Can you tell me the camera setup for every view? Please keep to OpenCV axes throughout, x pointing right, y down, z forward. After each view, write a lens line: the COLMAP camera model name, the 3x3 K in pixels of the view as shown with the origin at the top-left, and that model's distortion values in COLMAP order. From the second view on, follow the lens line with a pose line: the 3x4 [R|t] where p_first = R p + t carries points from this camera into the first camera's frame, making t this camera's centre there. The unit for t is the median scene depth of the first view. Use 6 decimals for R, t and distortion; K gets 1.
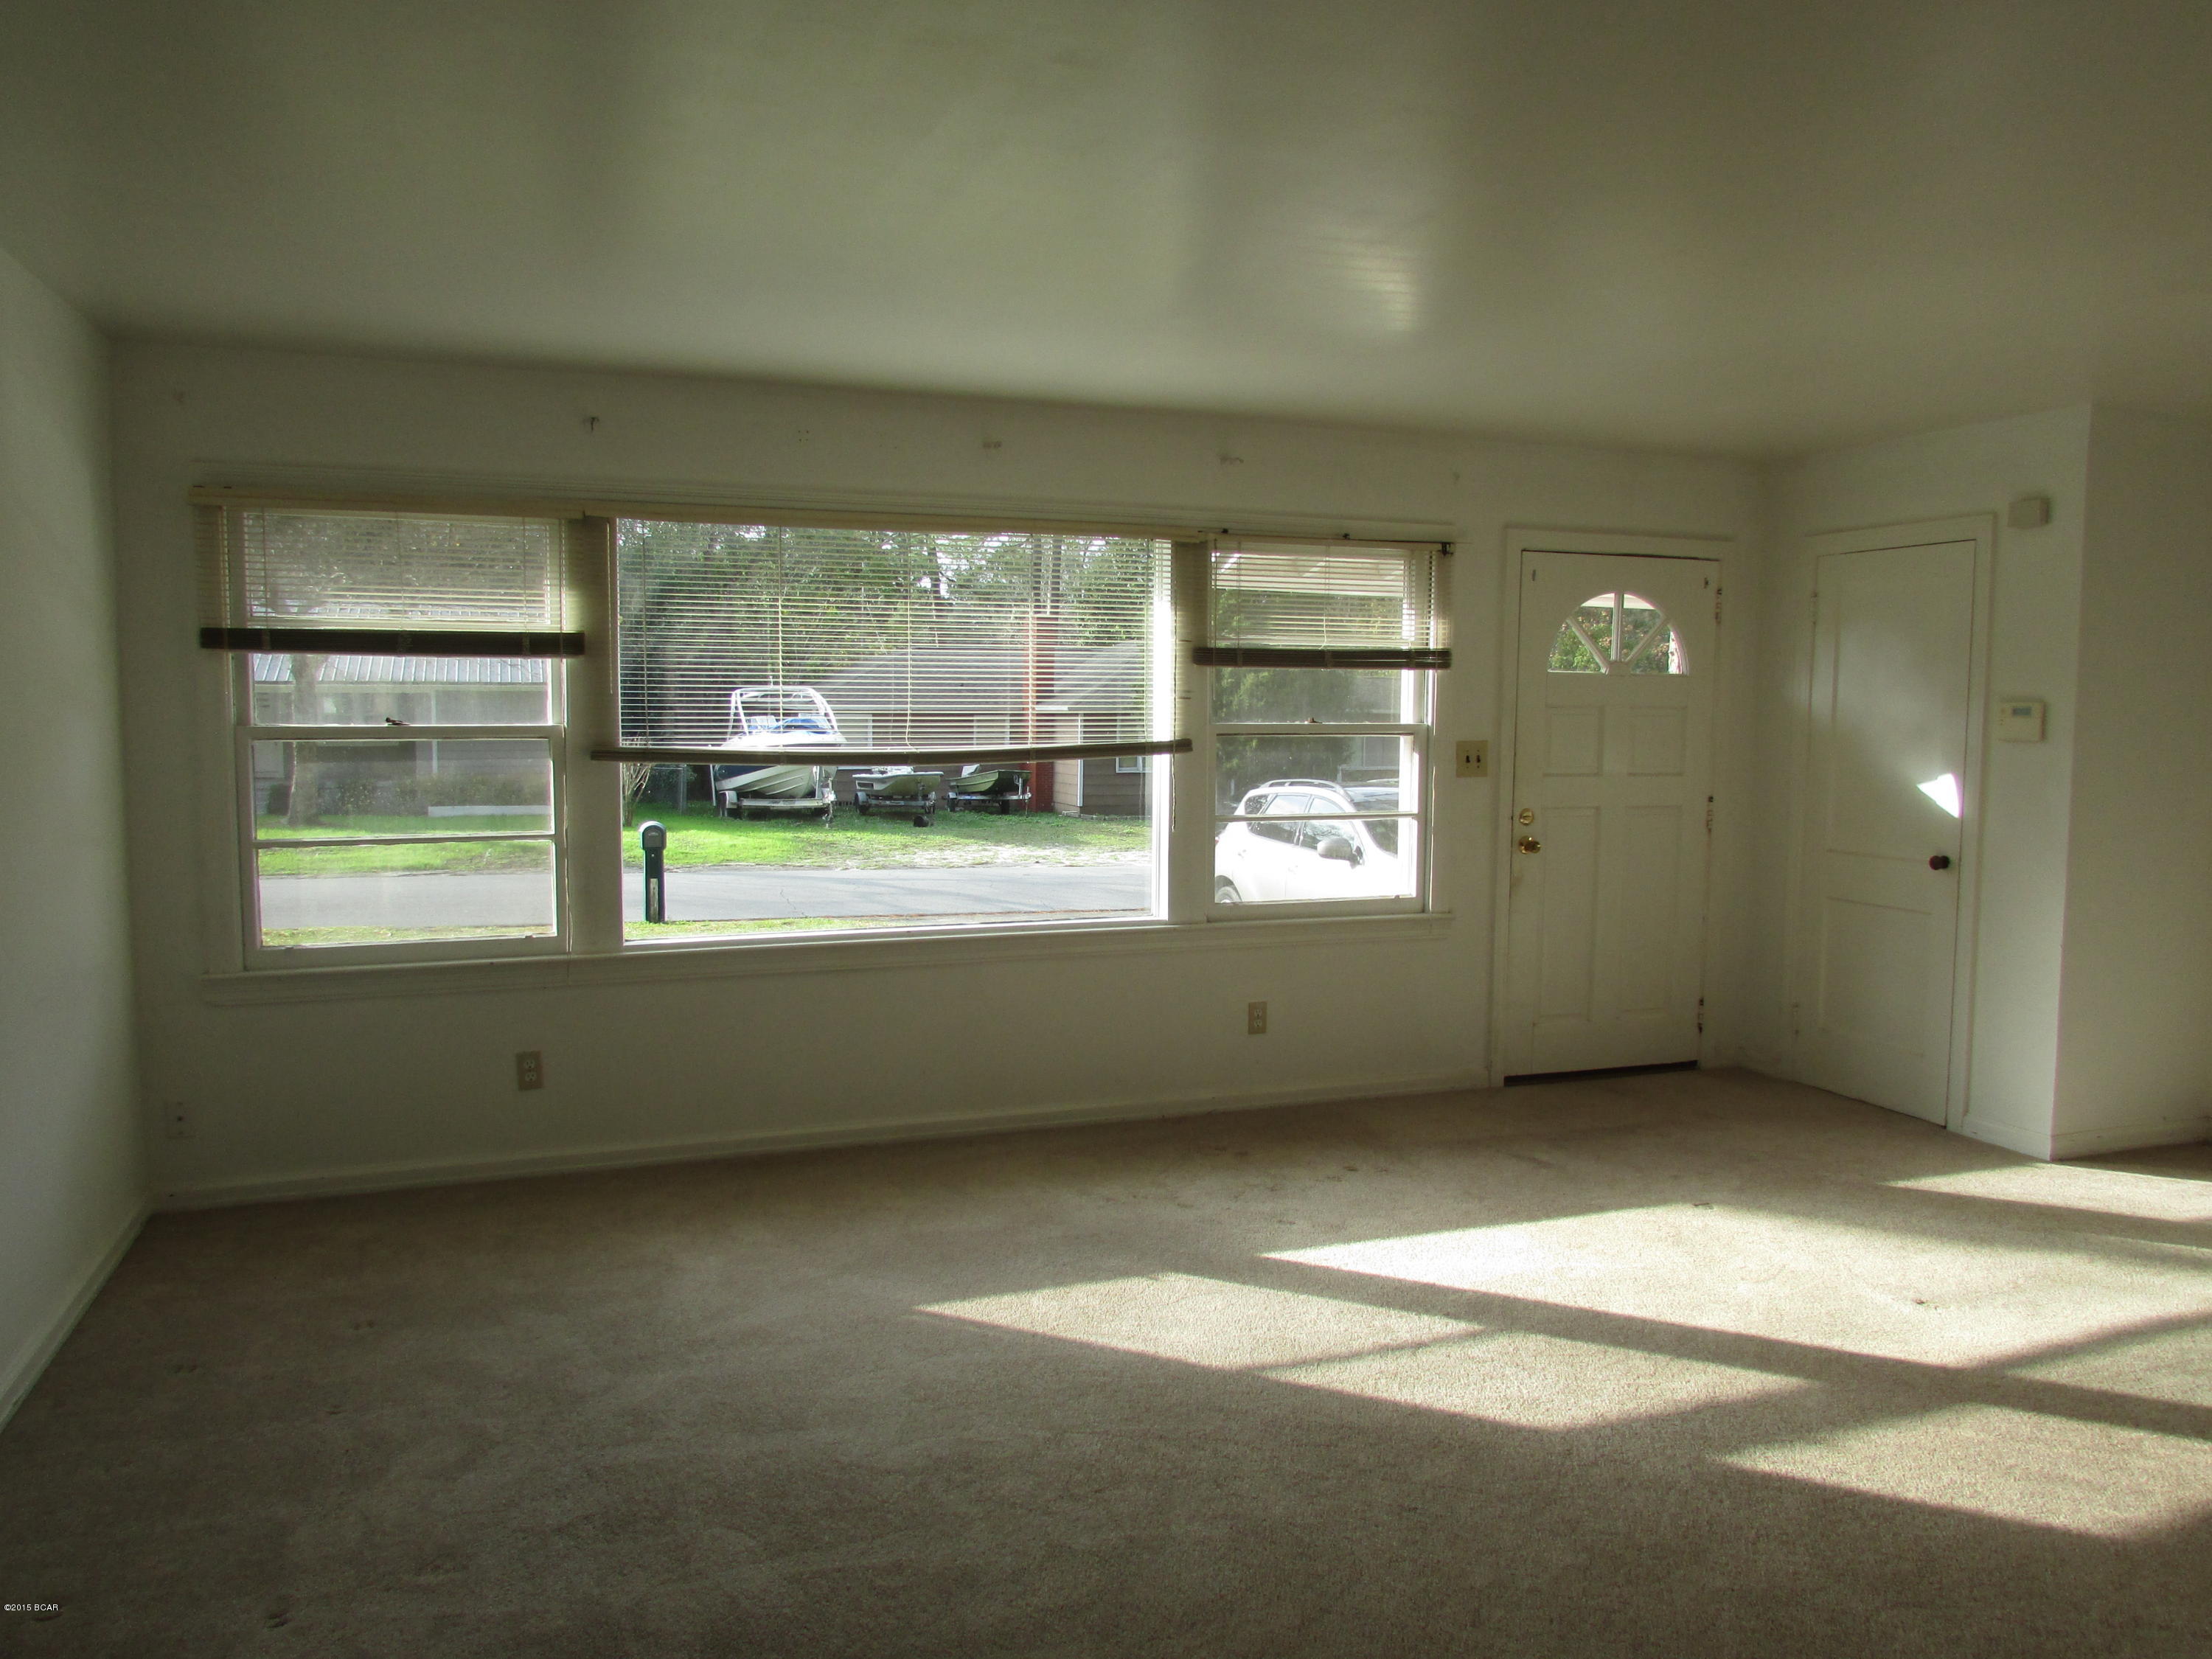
lens RADIAL K [[1584.1, 0, 1106.0], [0, 1584.1, 829.5], [0, 0, 1]] dist [-0.005822, -0.000866]
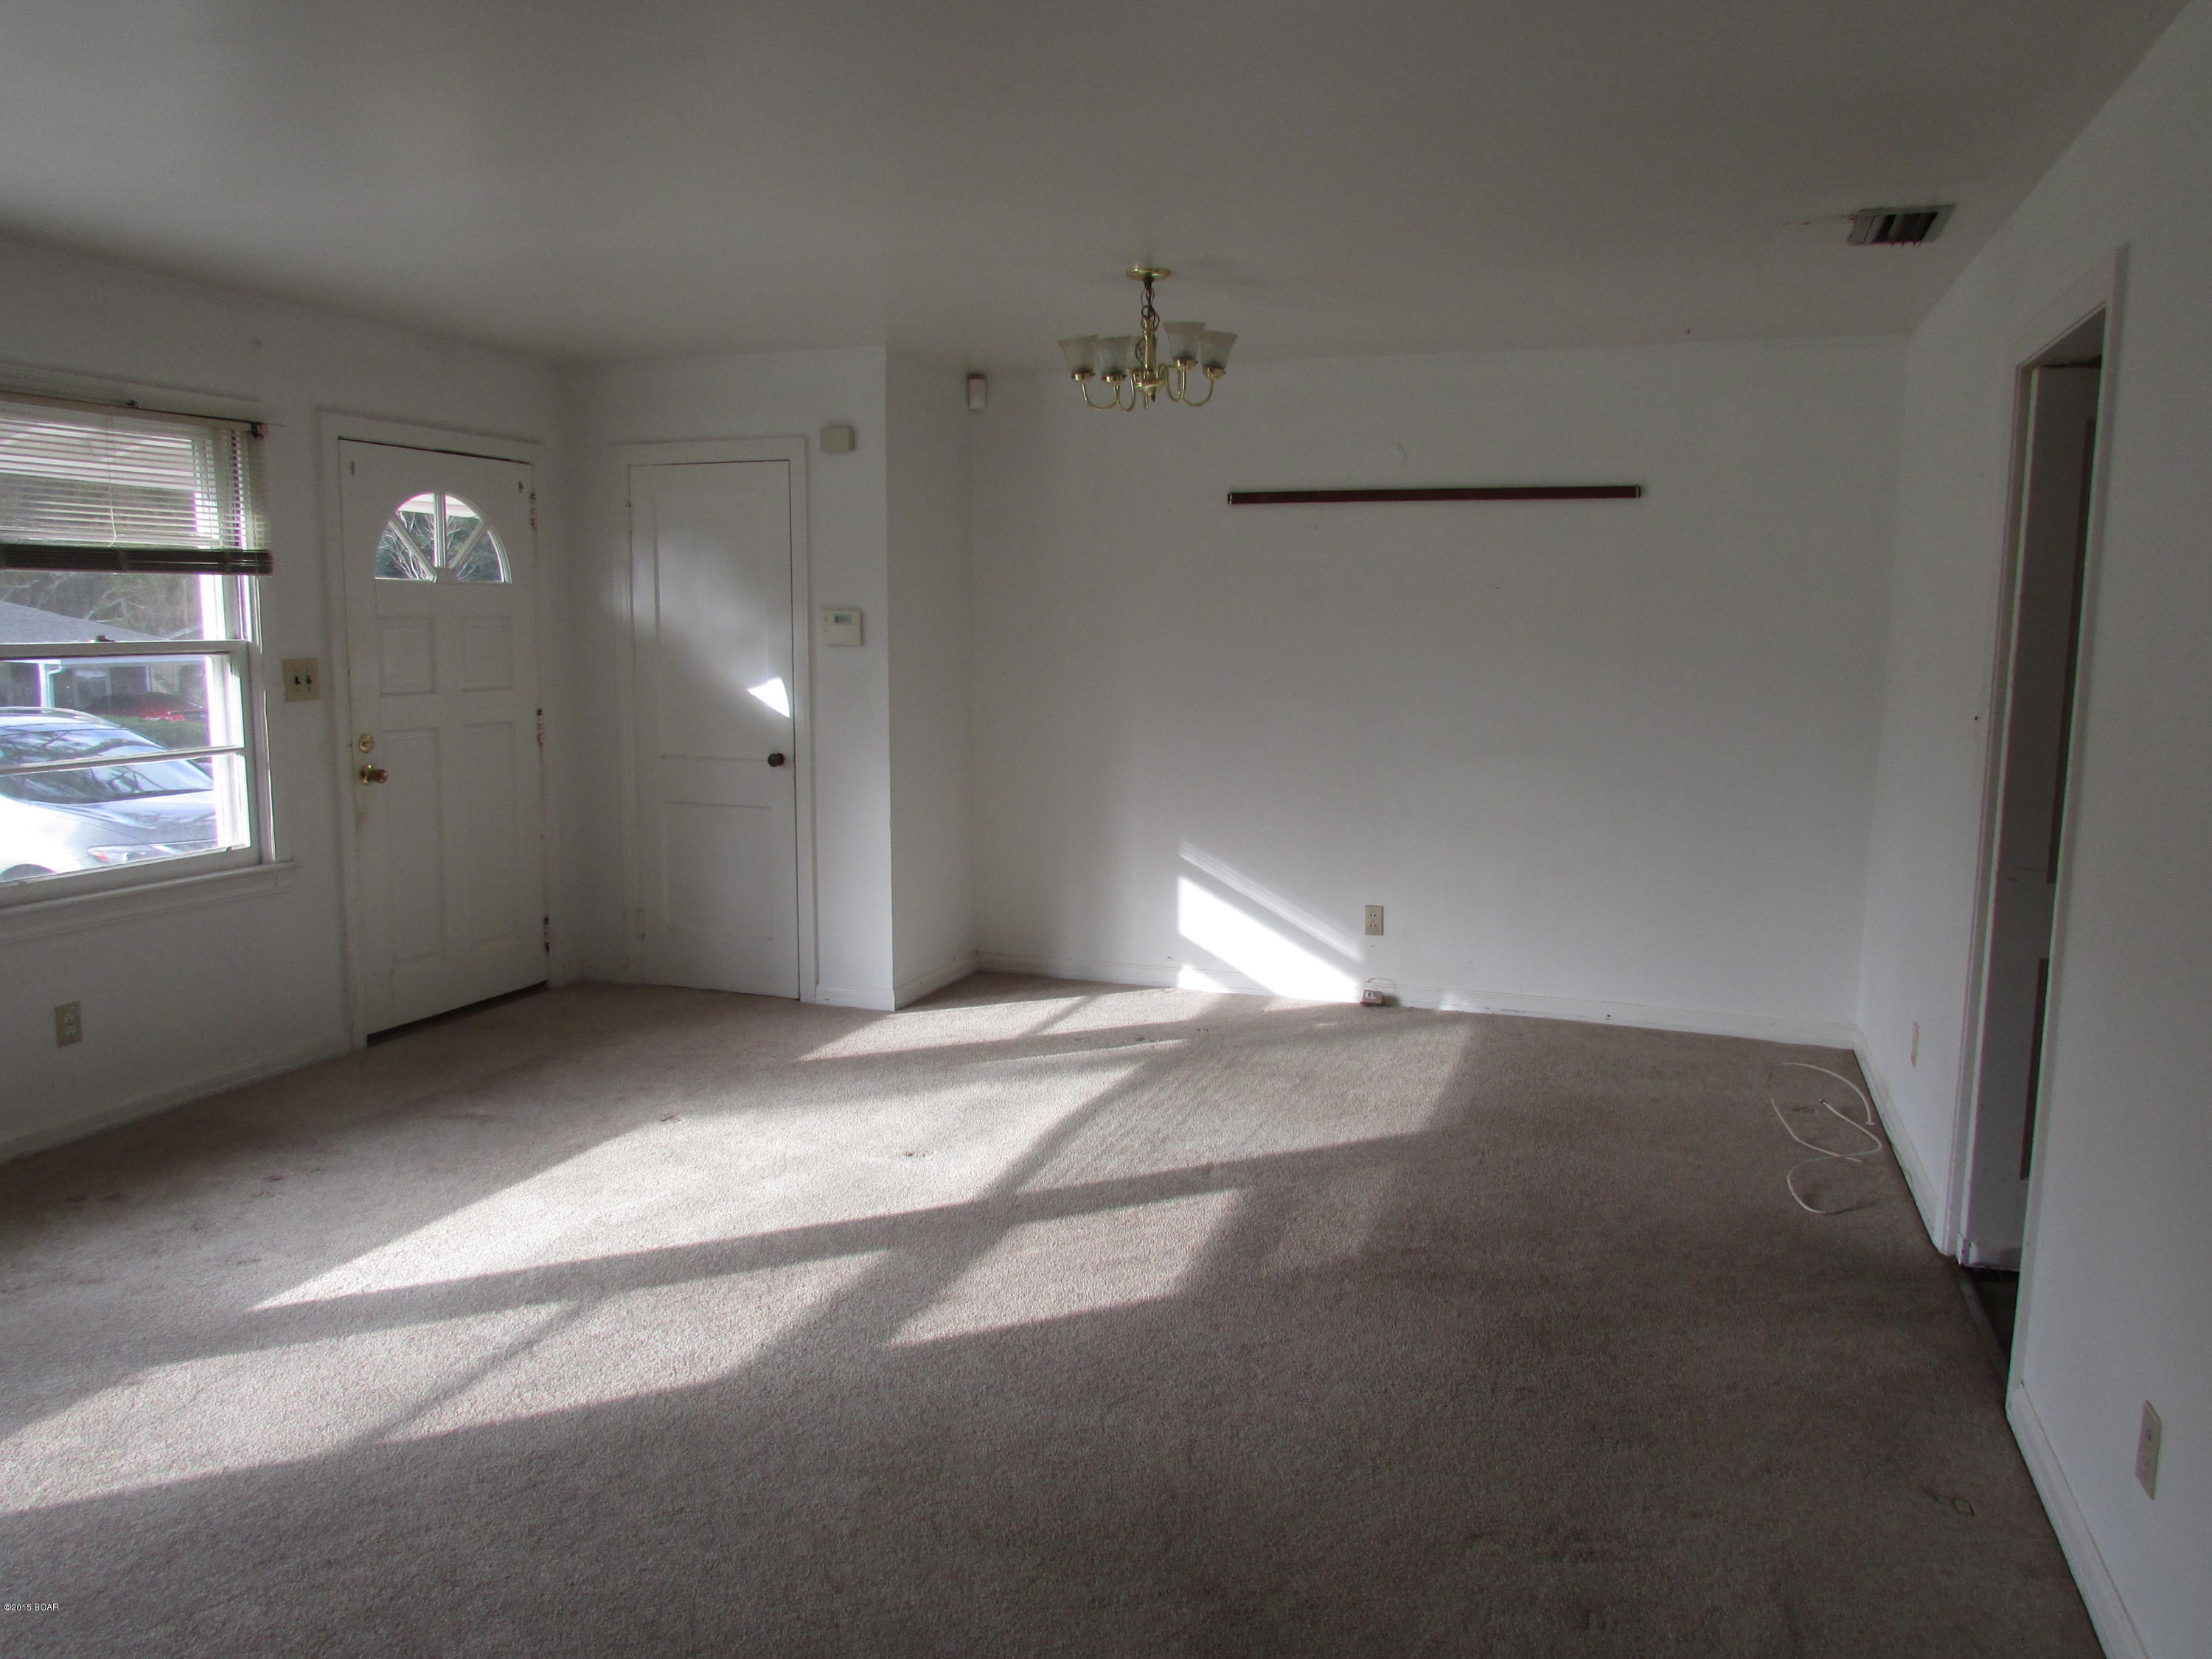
lens RADIAL K [[1595.3, 0, 1106.0], [0, 1595.3, 829.5], [0, 0, 1]] dist [-0.003985, 0.002359]
pose [[0.665143, -0.105655, 0.739204, -0.144803], [0.063220, 0.994353, 0.085237, -0.011351], [-0.744035, -0.009962, 0.668066, 0.108527]]
